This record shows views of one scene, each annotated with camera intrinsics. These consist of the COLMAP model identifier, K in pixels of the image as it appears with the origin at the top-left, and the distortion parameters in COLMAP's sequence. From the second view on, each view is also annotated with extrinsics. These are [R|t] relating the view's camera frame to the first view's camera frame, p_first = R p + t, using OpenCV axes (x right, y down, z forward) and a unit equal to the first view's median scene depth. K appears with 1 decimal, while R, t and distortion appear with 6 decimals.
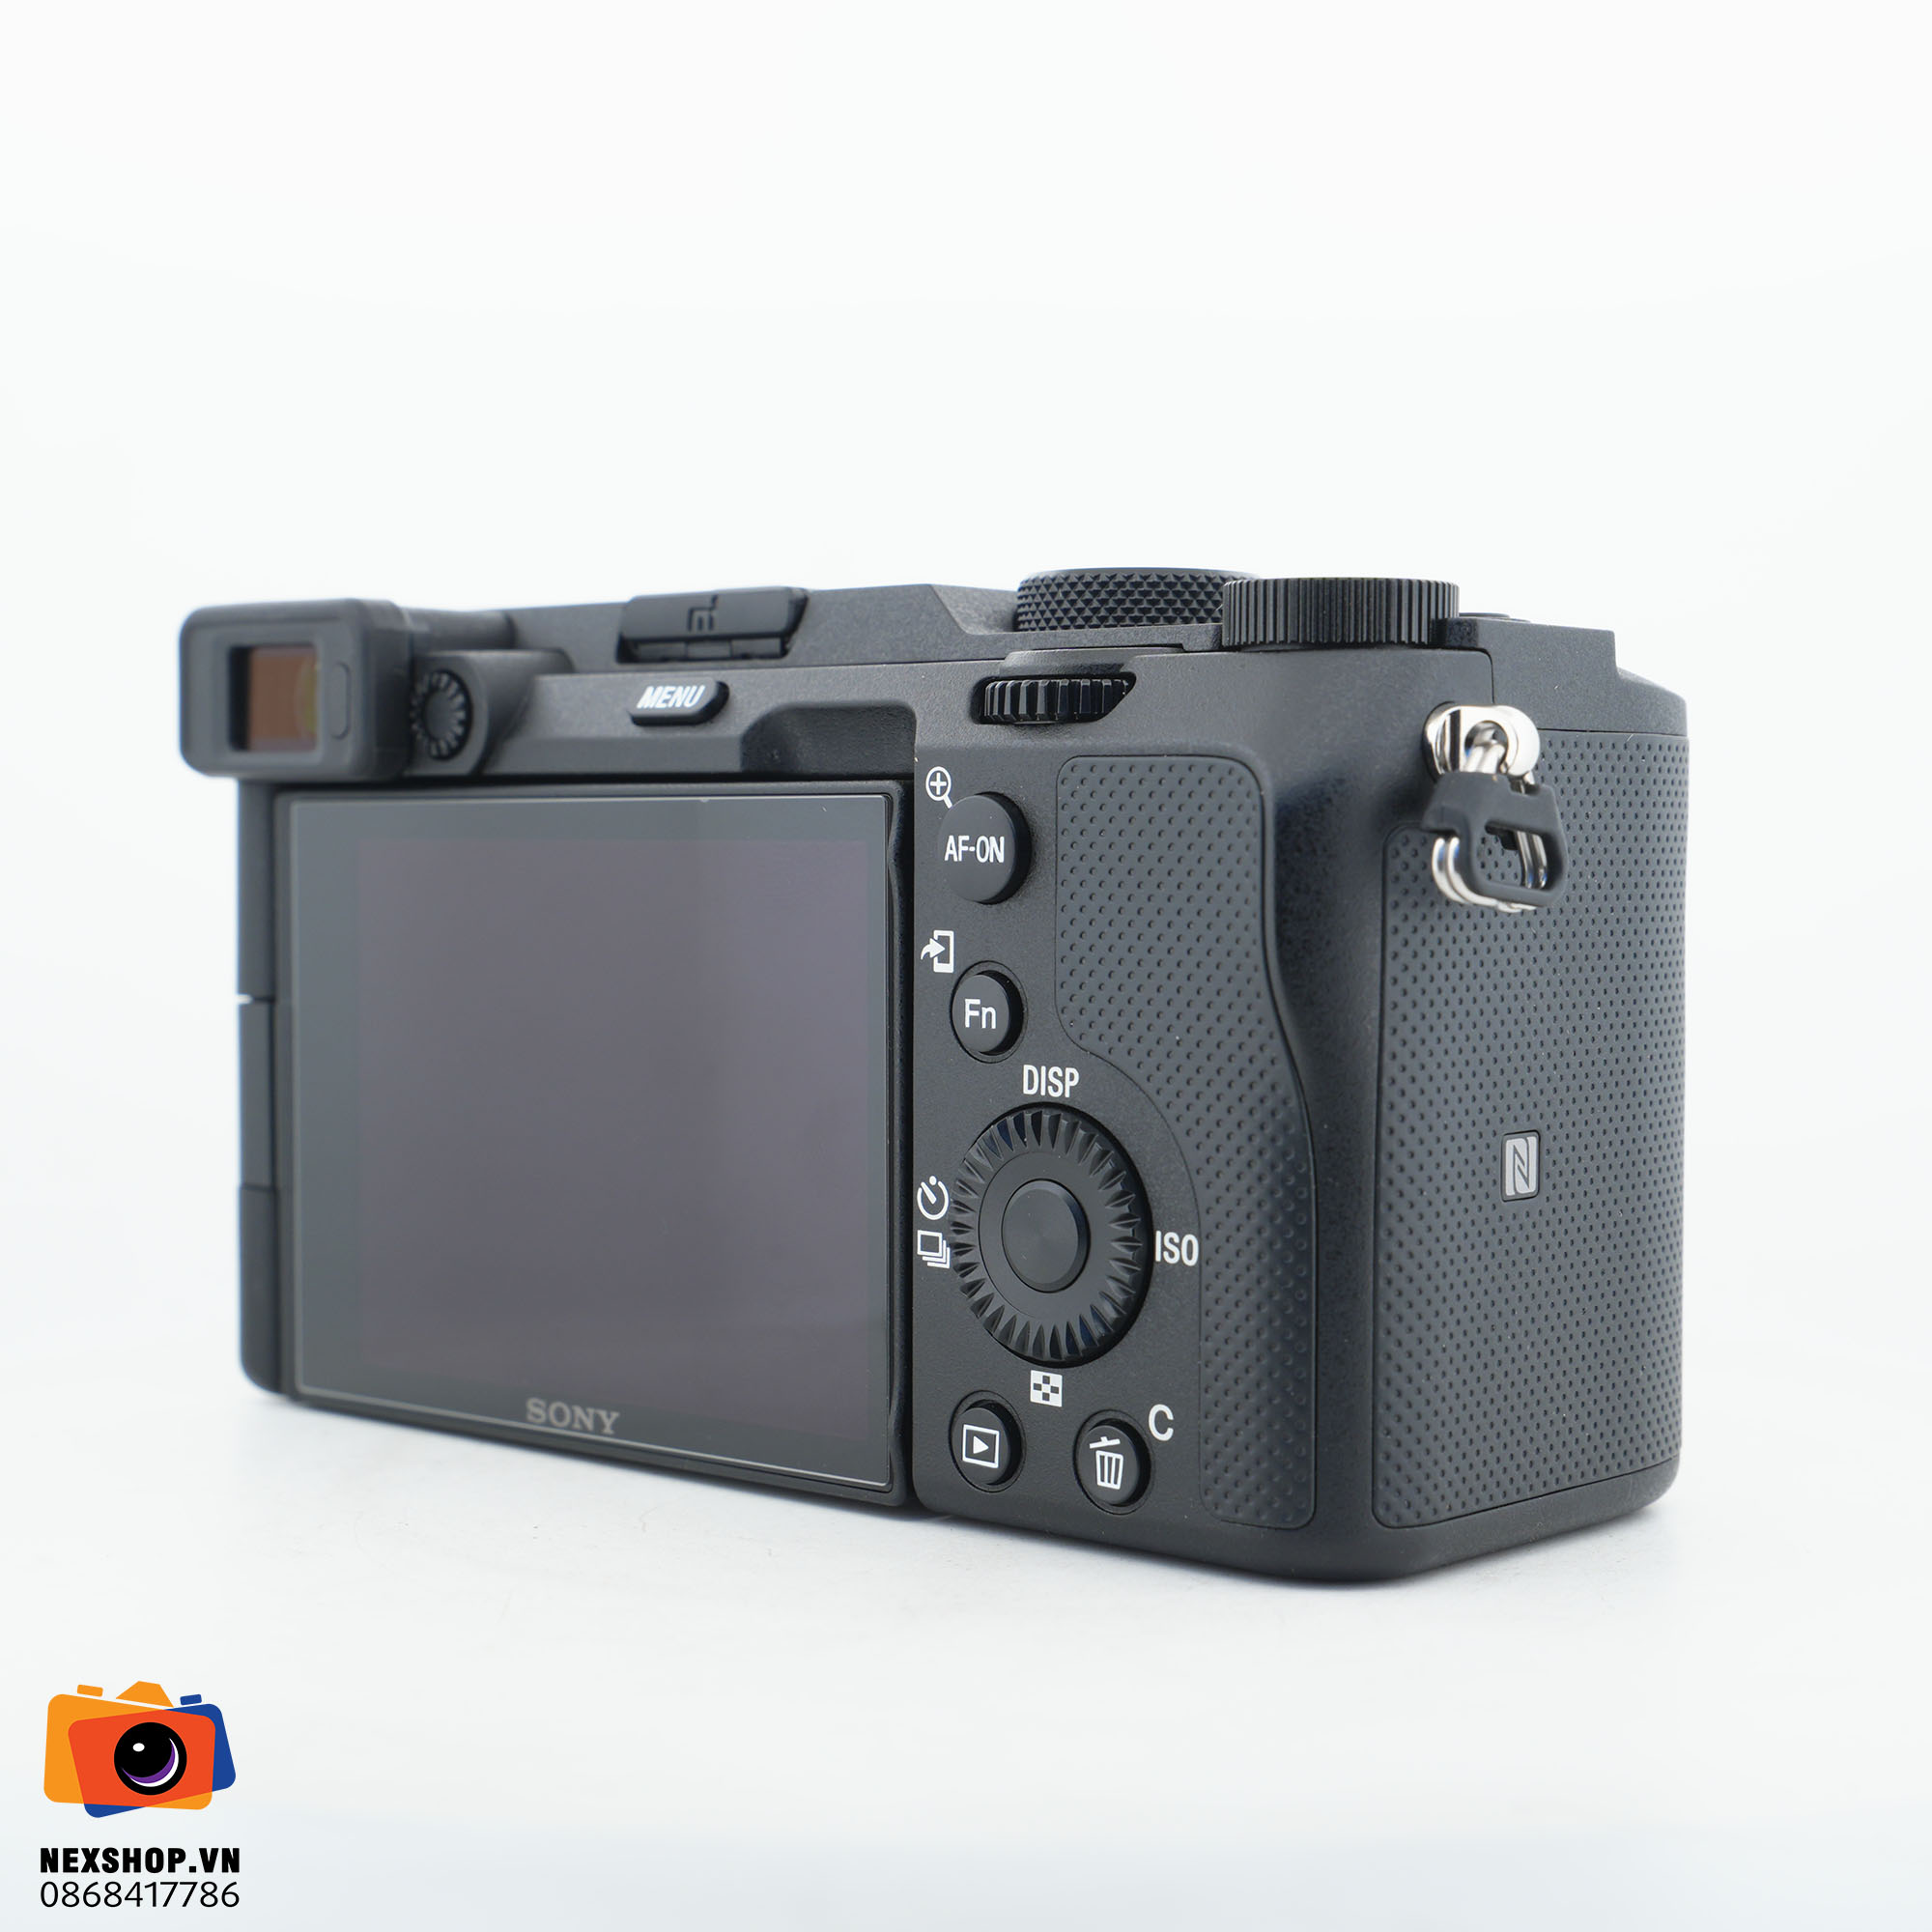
lens RADIAL K [[3496.7, 0, 966.0], [0, 3496.7, 966.0], [0, 0, 1]] dist [0.001449, -0.040694]
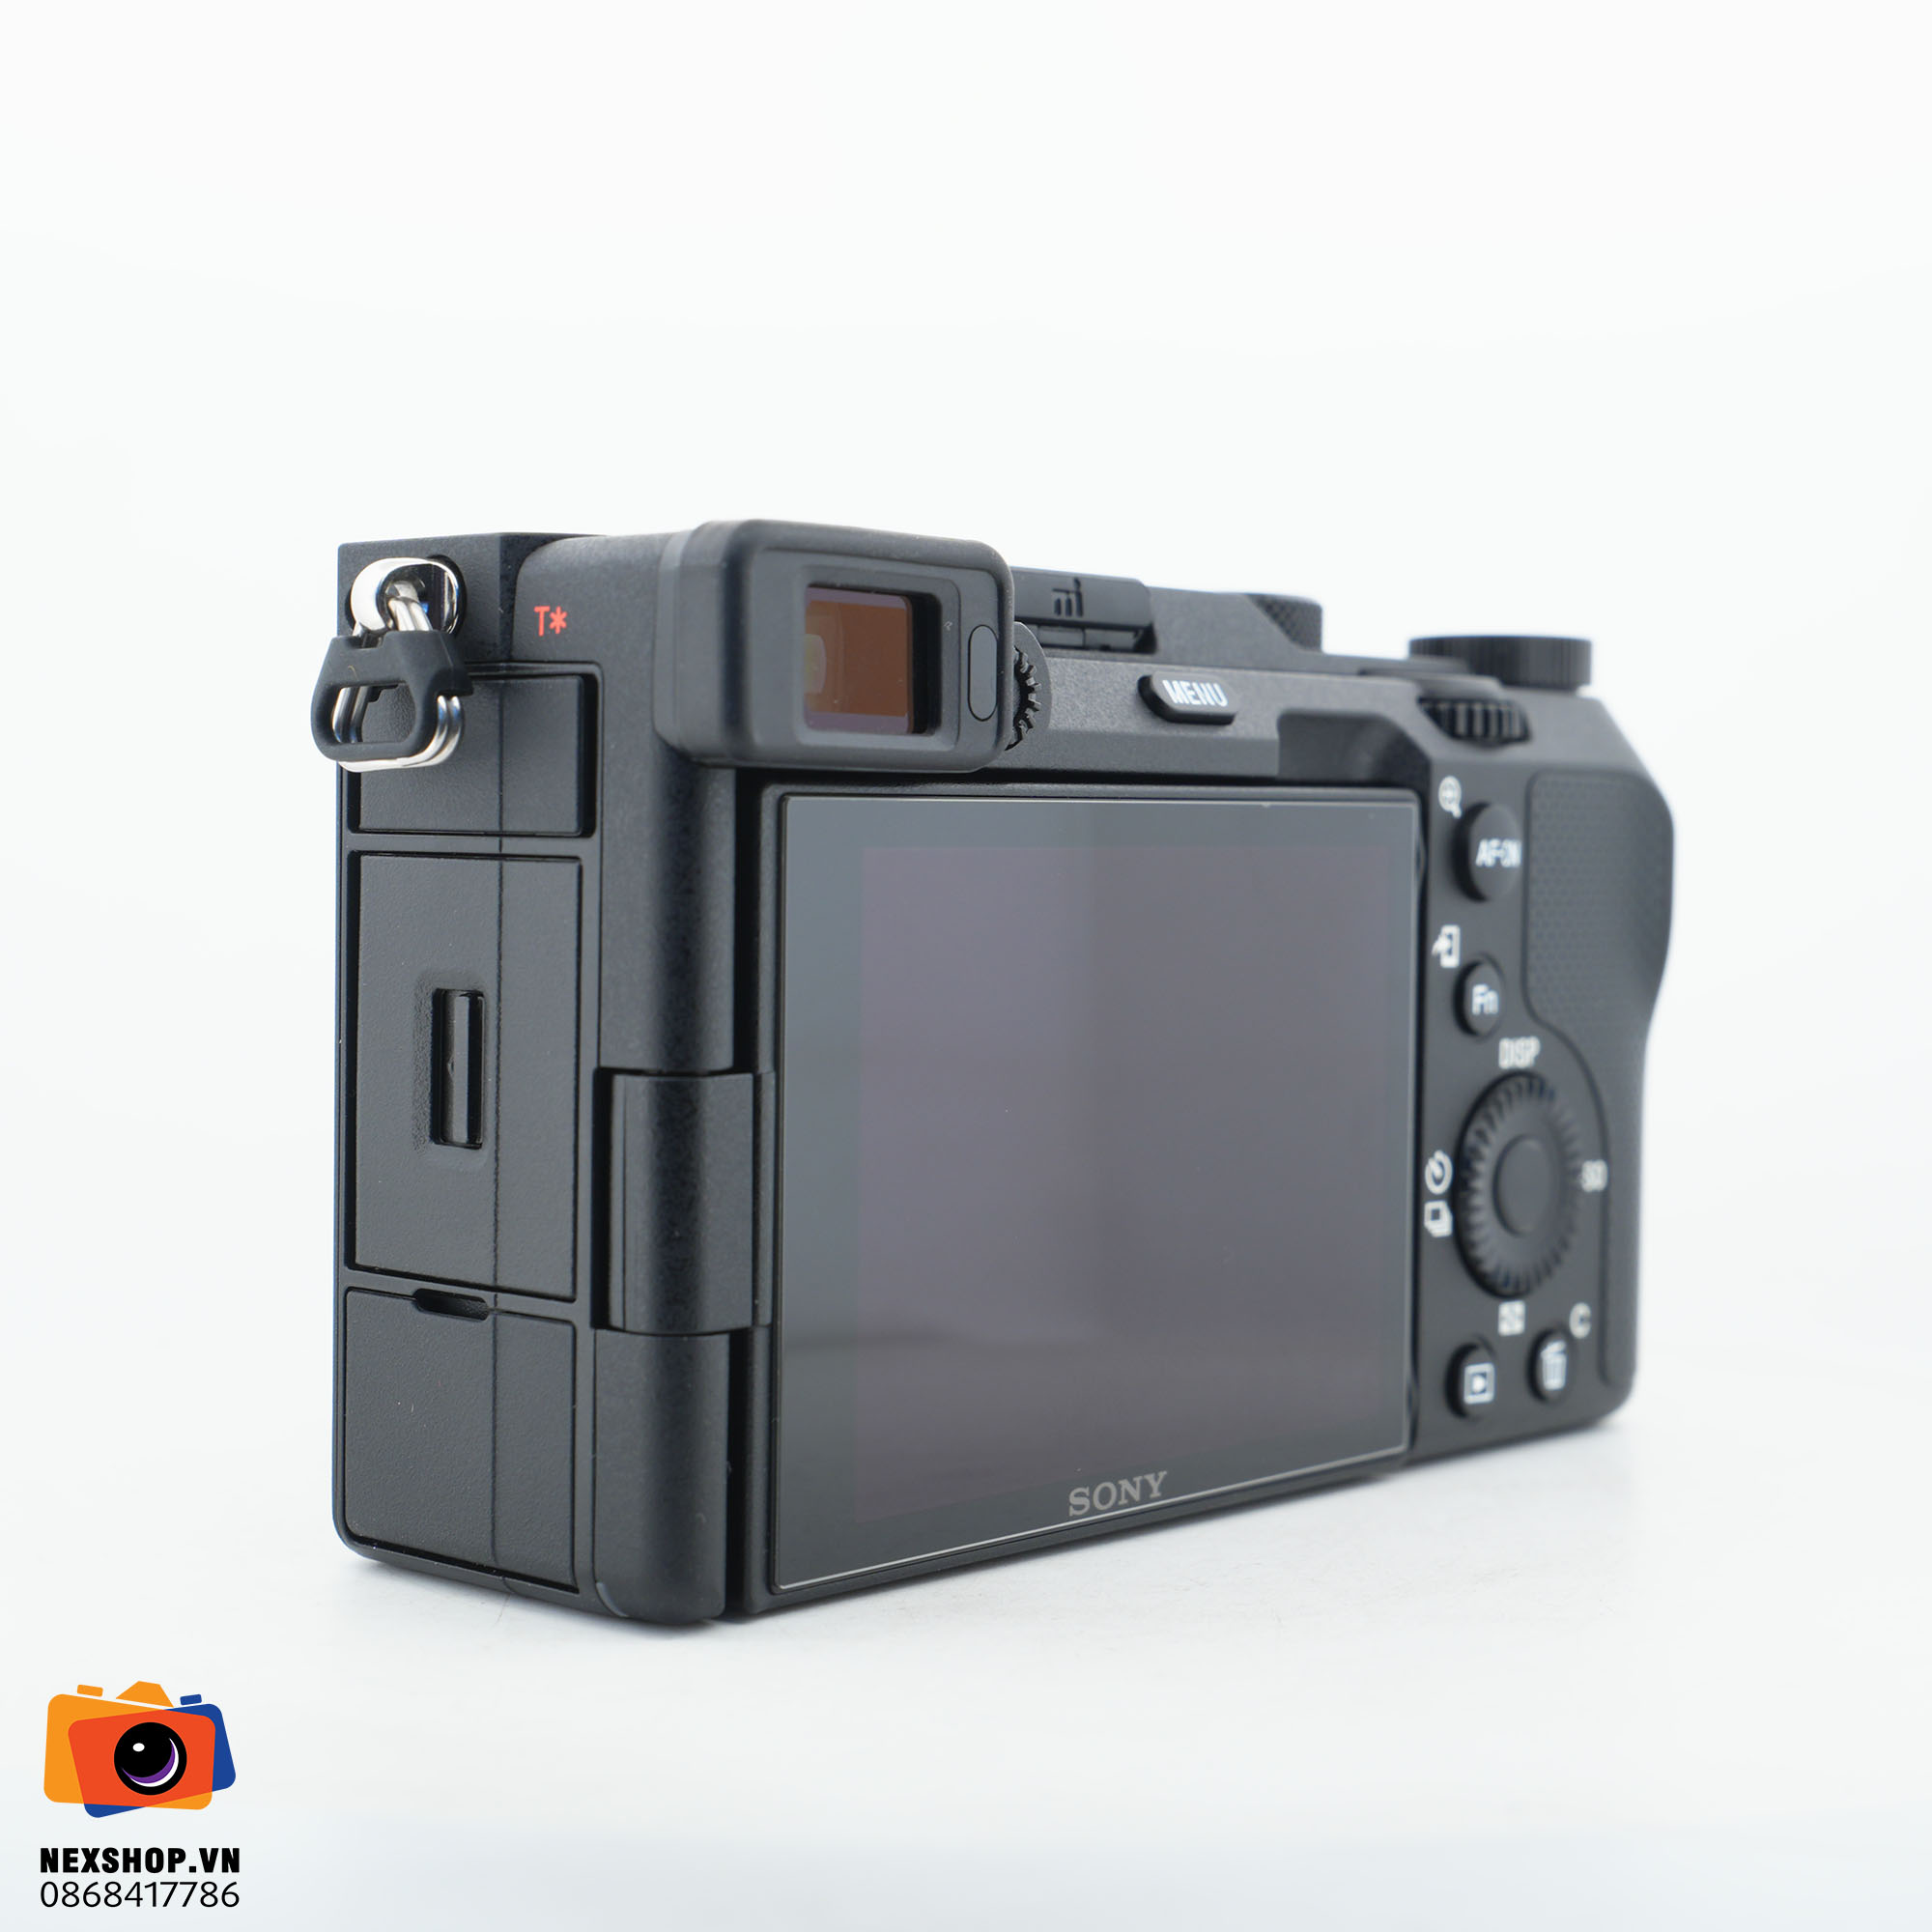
lens RADIAL K [[3496.7, 0, 966.0], [0, 3496.7, 966.0], [0, 0, 1]] dist [0.001449, -0.040694]
pose [[0.018499, -0.045141, 0.998809, -1.122101], [0.028182, 0.998607, 0.044610, -0.052013], [-0.999432, 0.027323, 0.019746, 1.144067]]
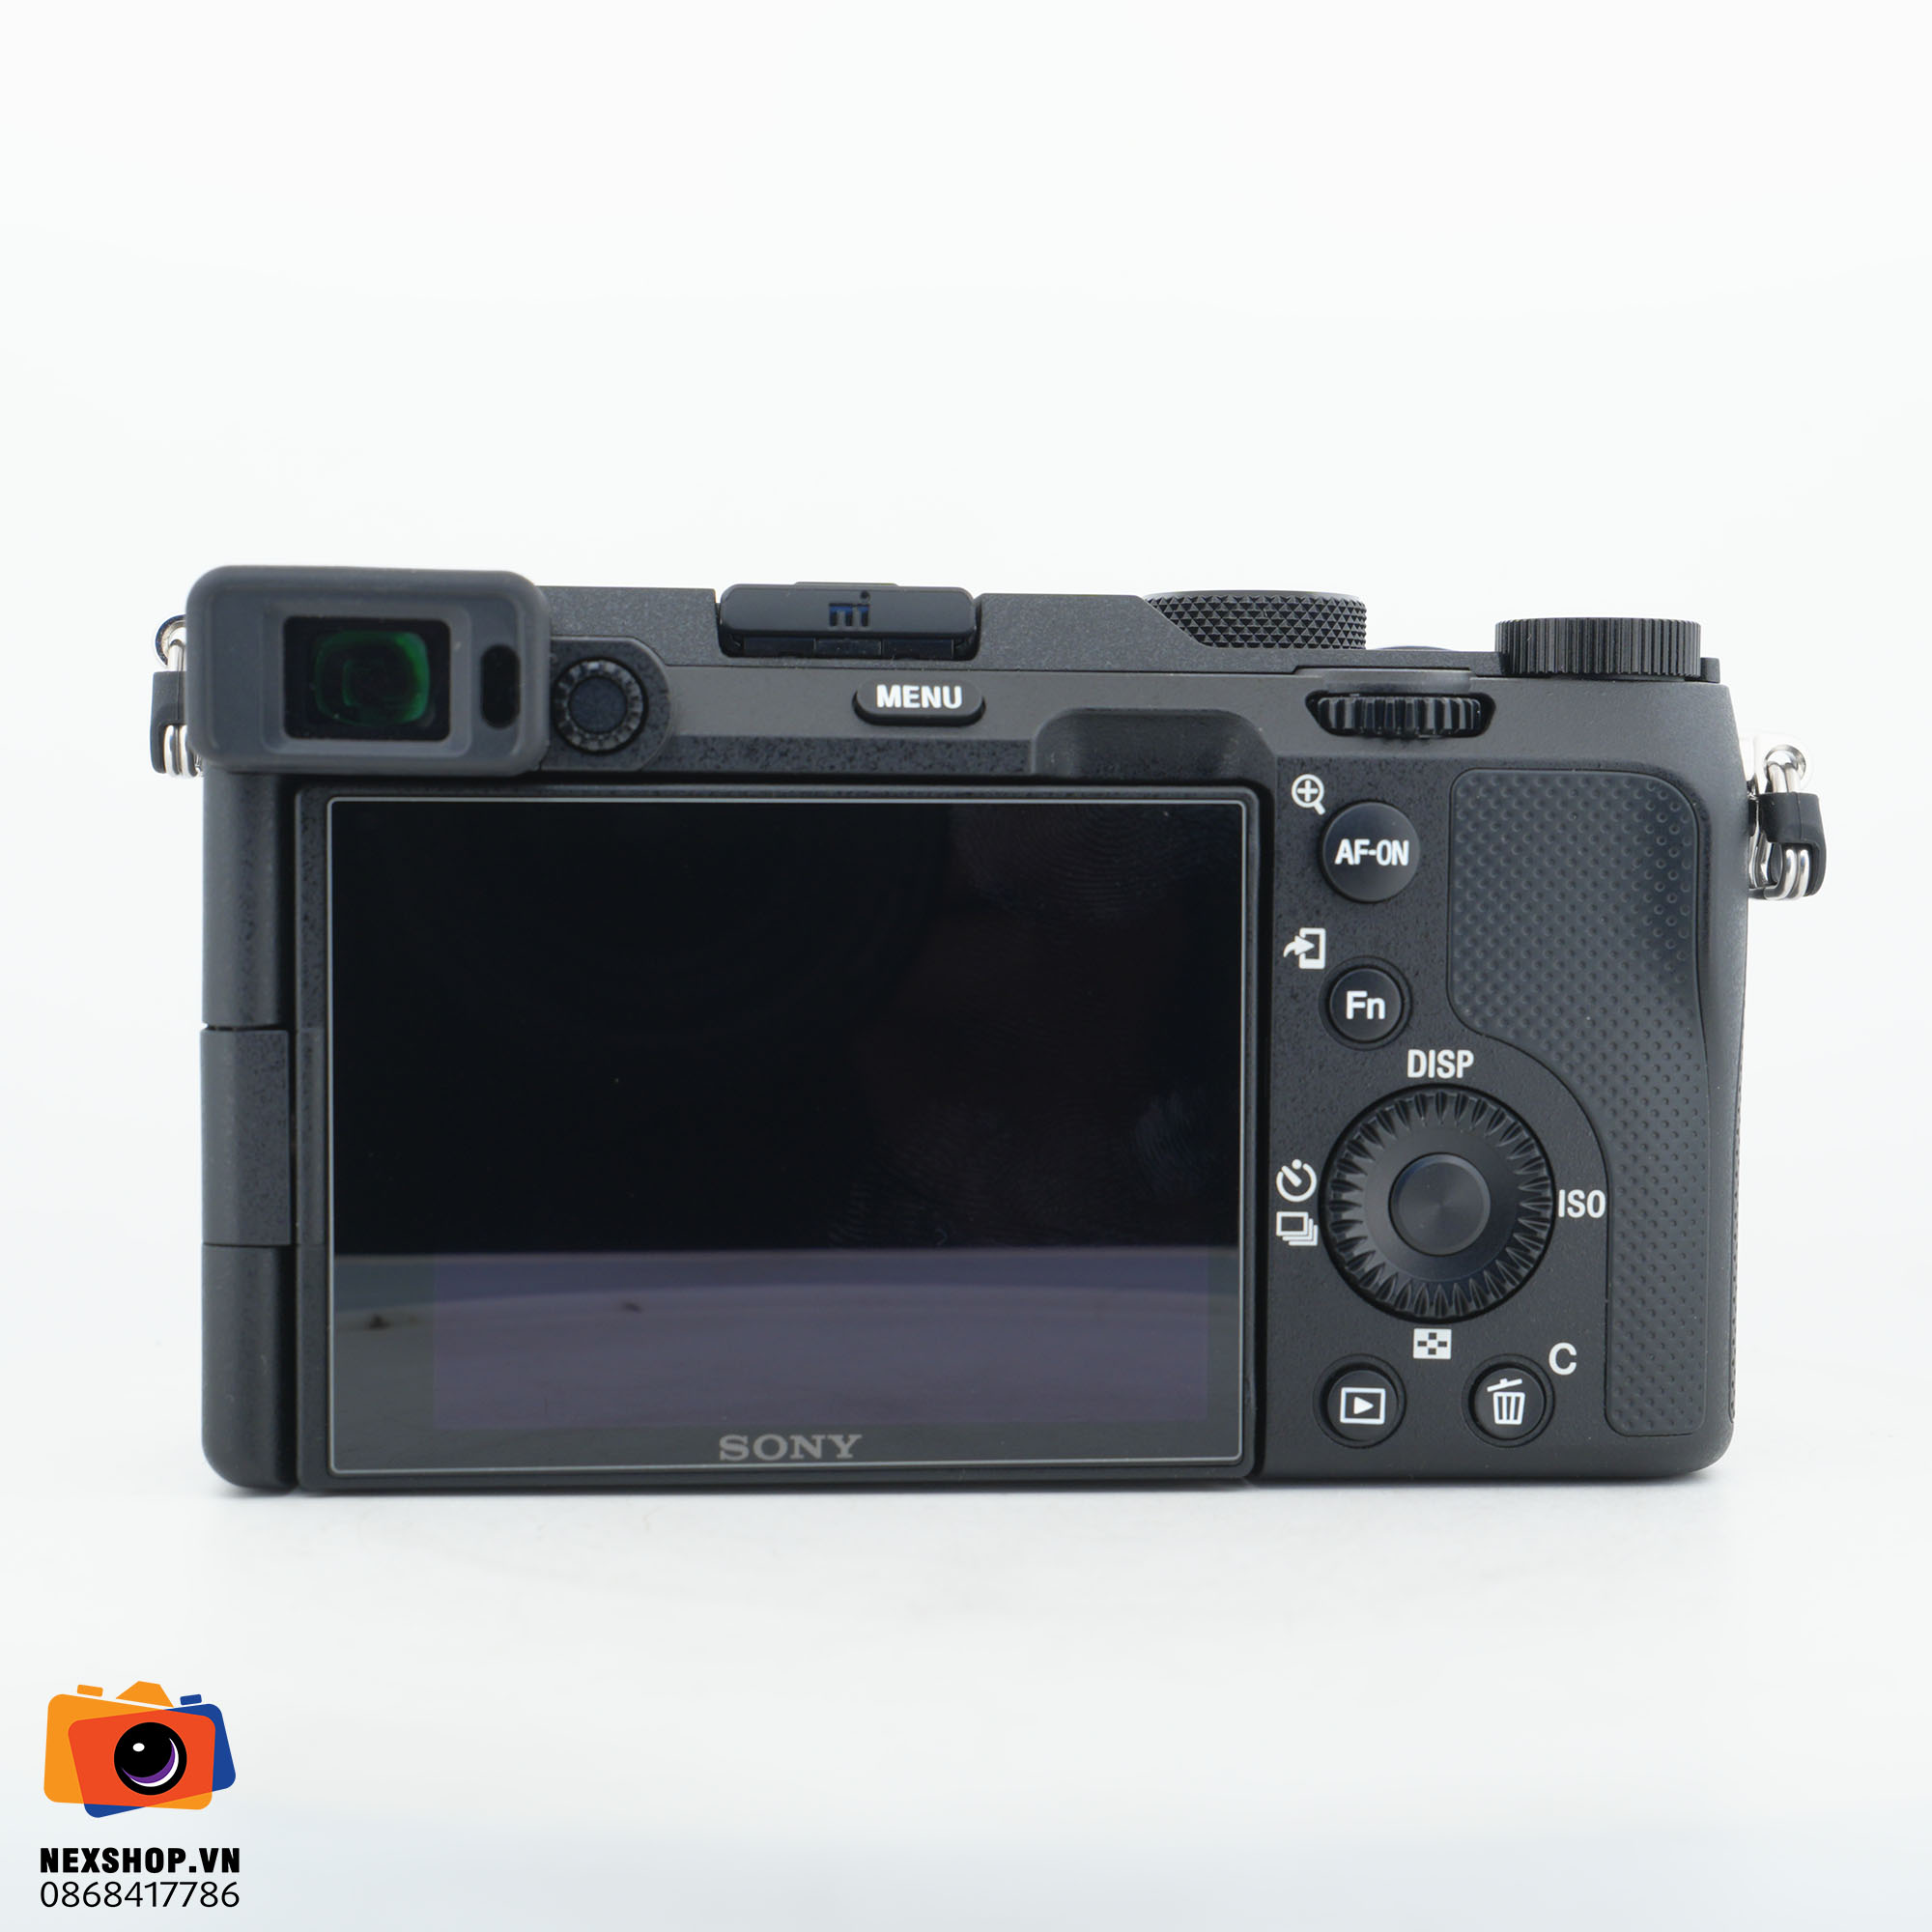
lens RADIAL K [[3496.7, 0, 966.0], [0, 3496.7, 966.0], [0, 0, 1]] dist [0.001449, -0.040694]
pose [[0.691107, -0.027811, 0.722217, -0.859556], [0.023103, 0.999599, 0.016384, -0.018915], [-0.722383, 0.005362, 0.691472, 0.343088]]
